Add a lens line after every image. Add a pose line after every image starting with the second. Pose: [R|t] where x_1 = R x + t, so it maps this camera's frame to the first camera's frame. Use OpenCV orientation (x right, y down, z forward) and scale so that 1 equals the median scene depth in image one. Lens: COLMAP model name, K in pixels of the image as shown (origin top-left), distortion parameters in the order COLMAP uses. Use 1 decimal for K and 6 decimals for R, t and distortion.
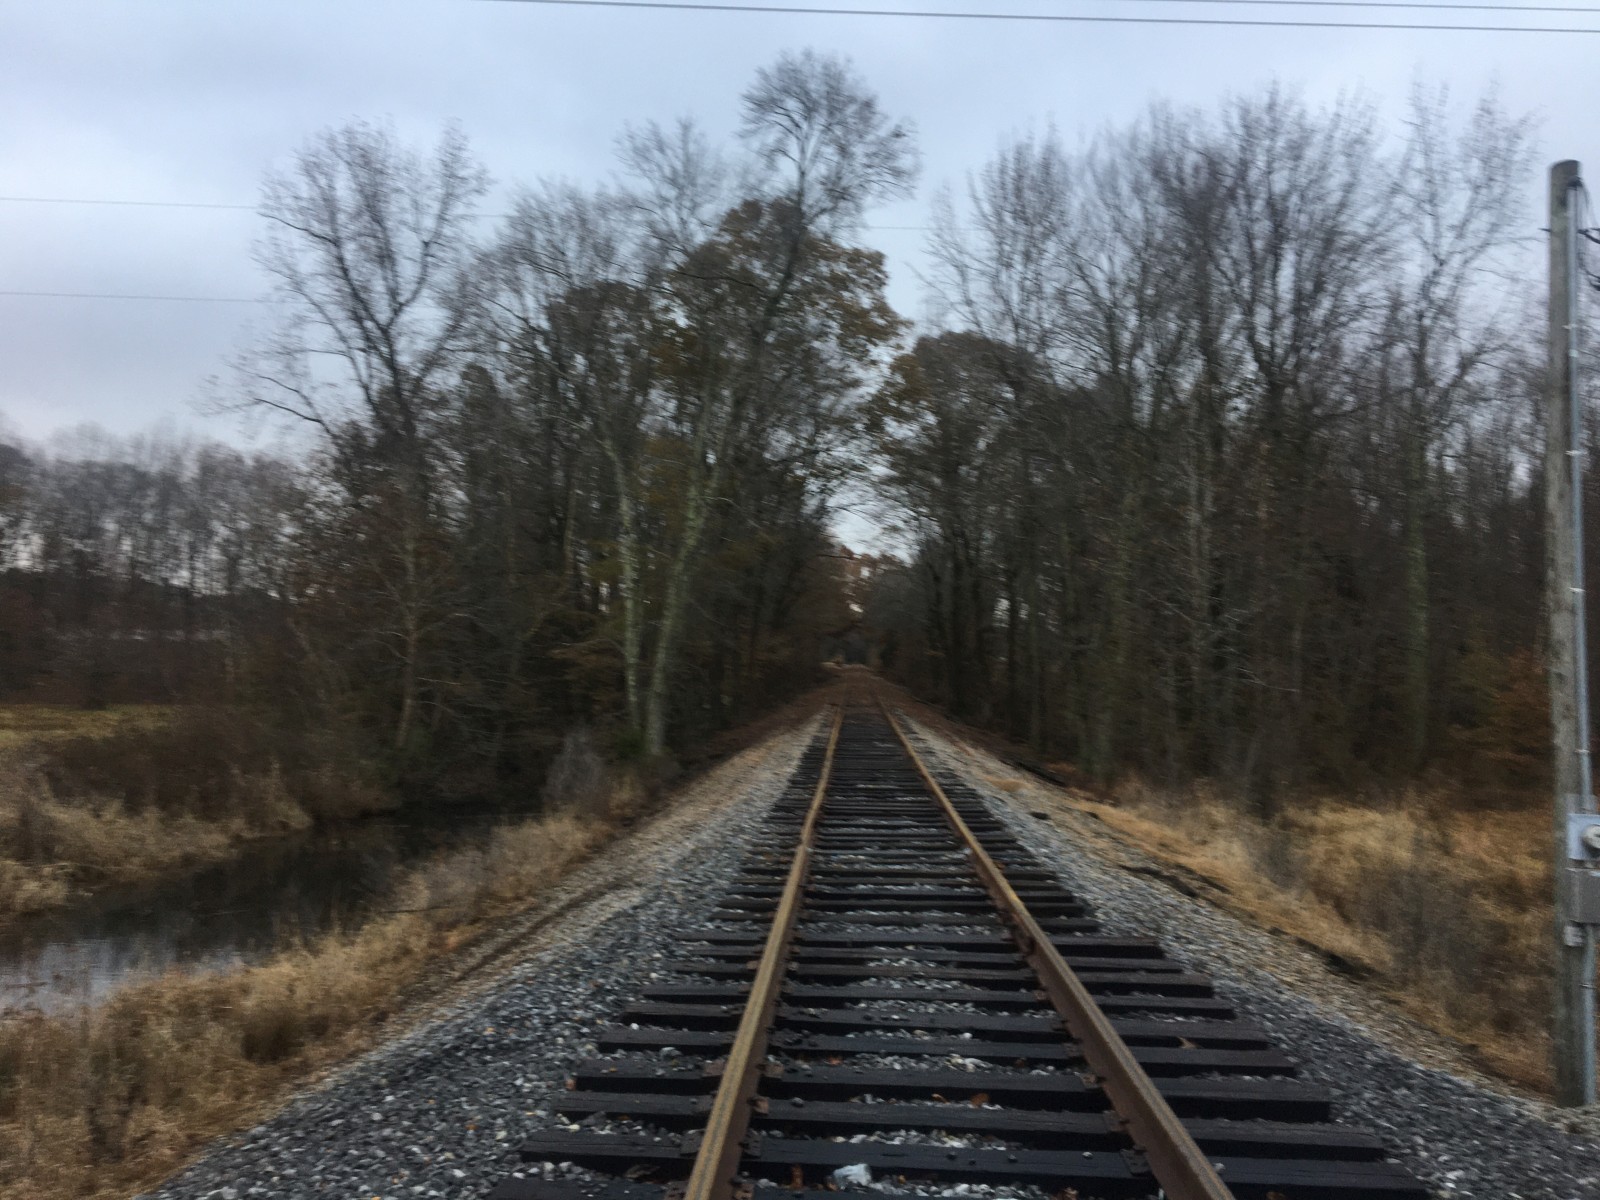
lens RADIAL K [[1324.1, 0, 773.4], [0, 1324.1, 601.3], [0, 0, 1]] dist [0.087309, -0.125505]
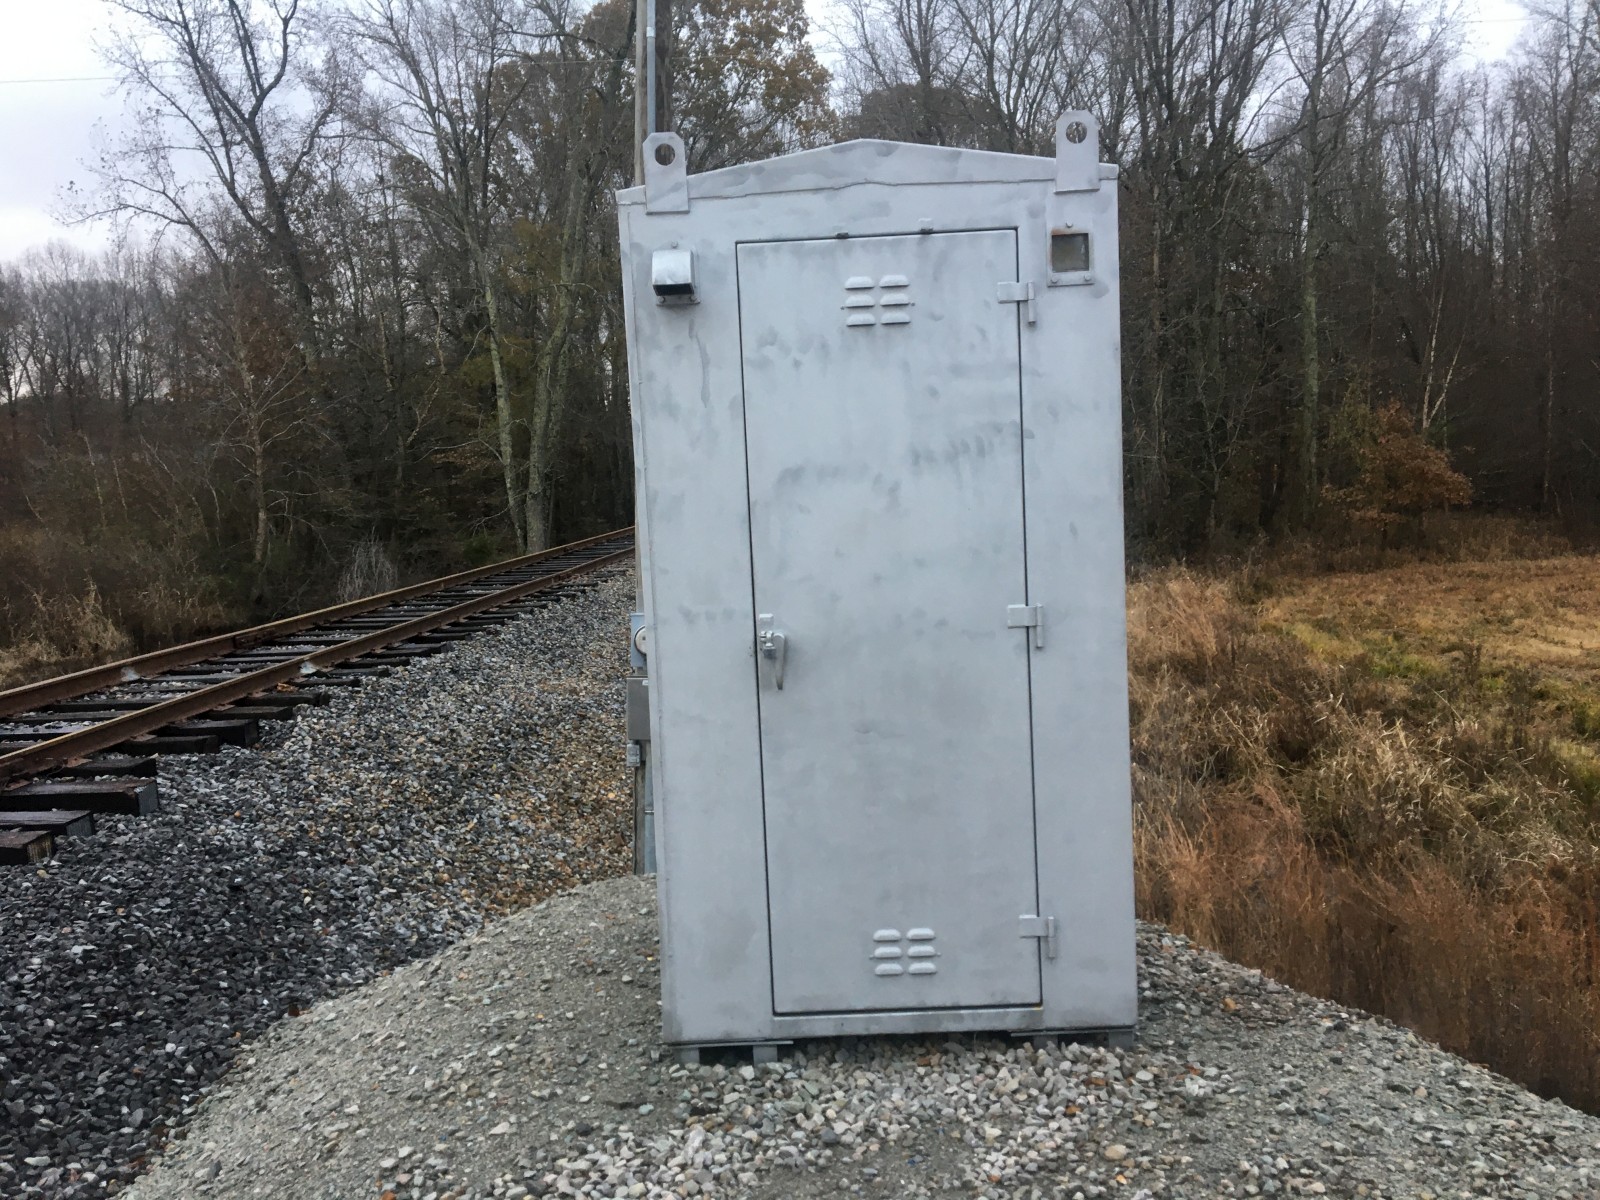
lens RADIAL K [[1324.1, 0, 773.4], [0, 1324.1, 601.3], [0, 0, 1]] dist [0.087309, -0.125505]
pose [[0.997697, -0.048378, -0.047535, 0.106084], [0.055250, 0.986224, 0.155913, 0.004158], [0.039337, -0.158180, 0.986626, 0.028270]]
